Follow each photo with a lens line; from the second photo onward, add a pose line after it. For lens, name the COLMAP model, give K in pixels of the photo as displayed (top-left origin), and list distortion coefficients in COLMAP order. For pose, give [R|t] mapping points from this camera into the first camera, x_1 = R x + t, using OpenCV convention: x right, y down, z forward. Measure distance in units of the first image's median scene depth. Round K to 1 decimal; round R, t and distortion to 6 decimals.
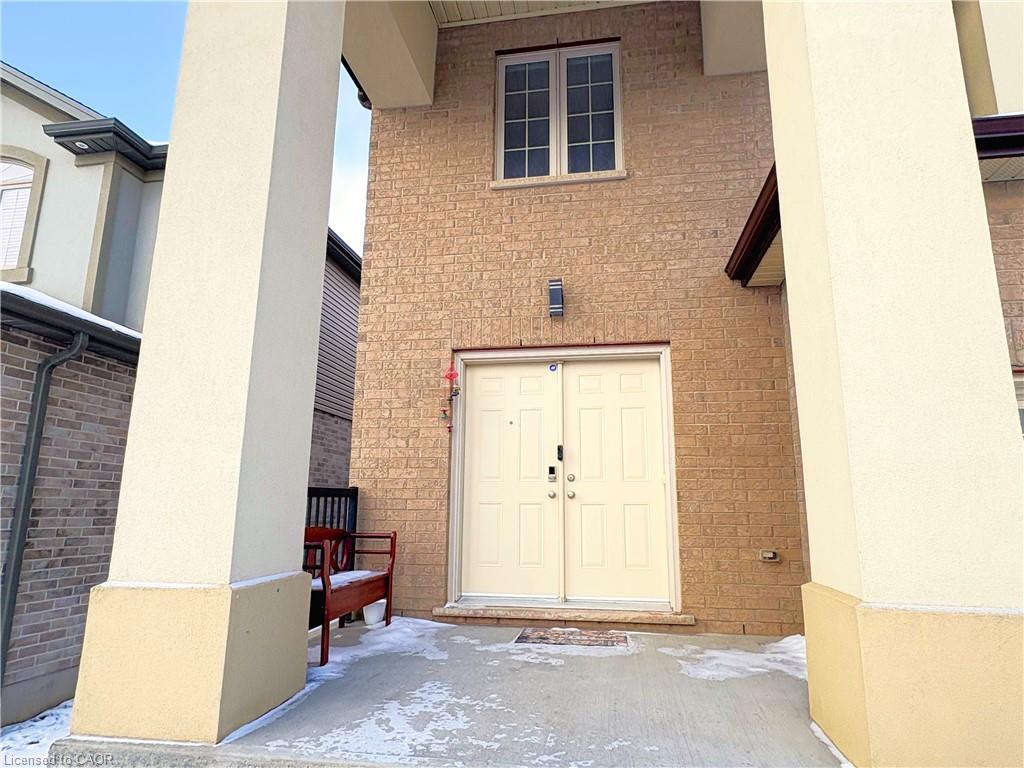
lens RADIAL K [[602.5, 0, 515.2], [0, 602.5, 387.3], [0, 0, 1]] dist [-0.002494, 0.000756]
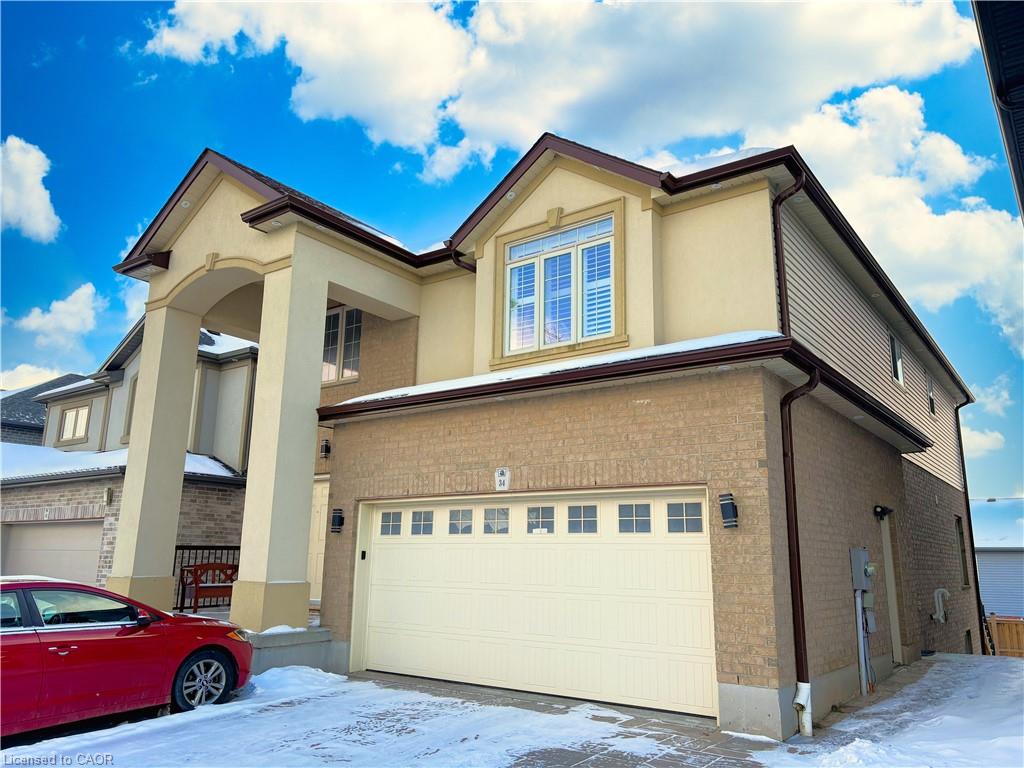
lens RADIAL K [[772.8, 0, 518.4], [0, 772.8, 380.2], [0, 0, 1]] dist [0.037130, 0.002299]
pose [[0.895004, -0.101811, -0.434284, 1.757963], [0.089694, 0.994794, -0.048366, -0.187817], [0.436947, 0.004334, 0.899477, -1.024990]]
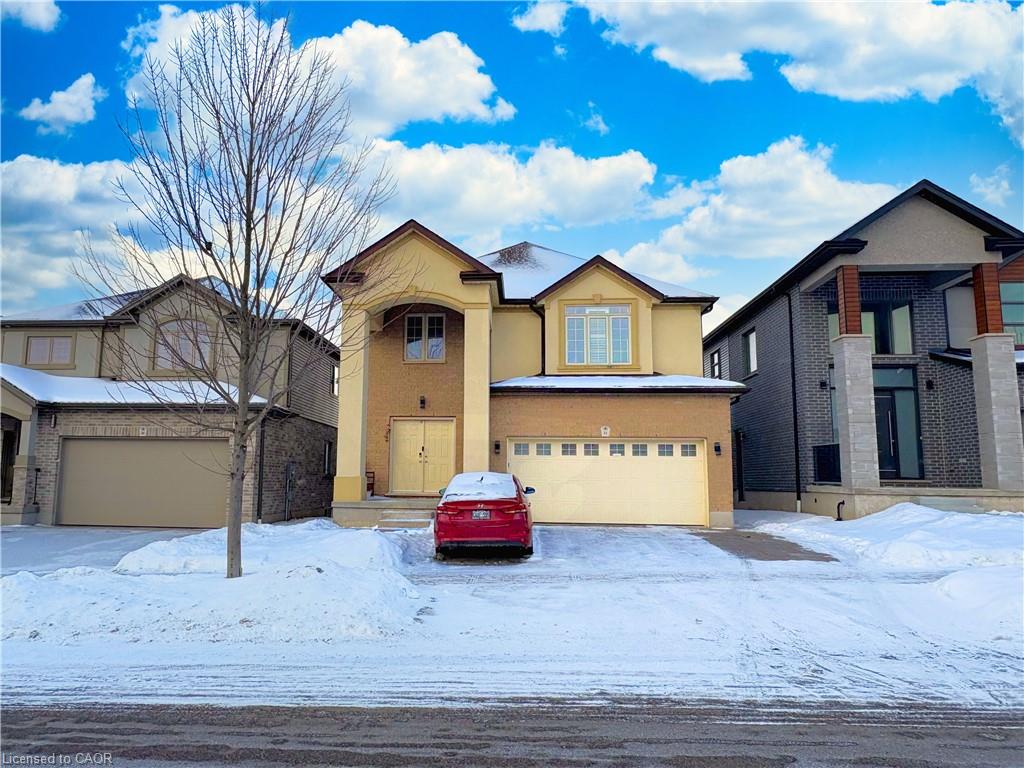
lens RADIAL K [[731.6, 0, 510.1], [0, 731.6, 386.4], [0, 0, 1]] dist [0.003350, -0.000409]
pose [[0.995433, 0.008664, 0.095069, 0.162685], [-0.015174, 0.997572, 0.067973, -0.503757], [-0.094249, -0.069105, 0.993147, -2.947043]]
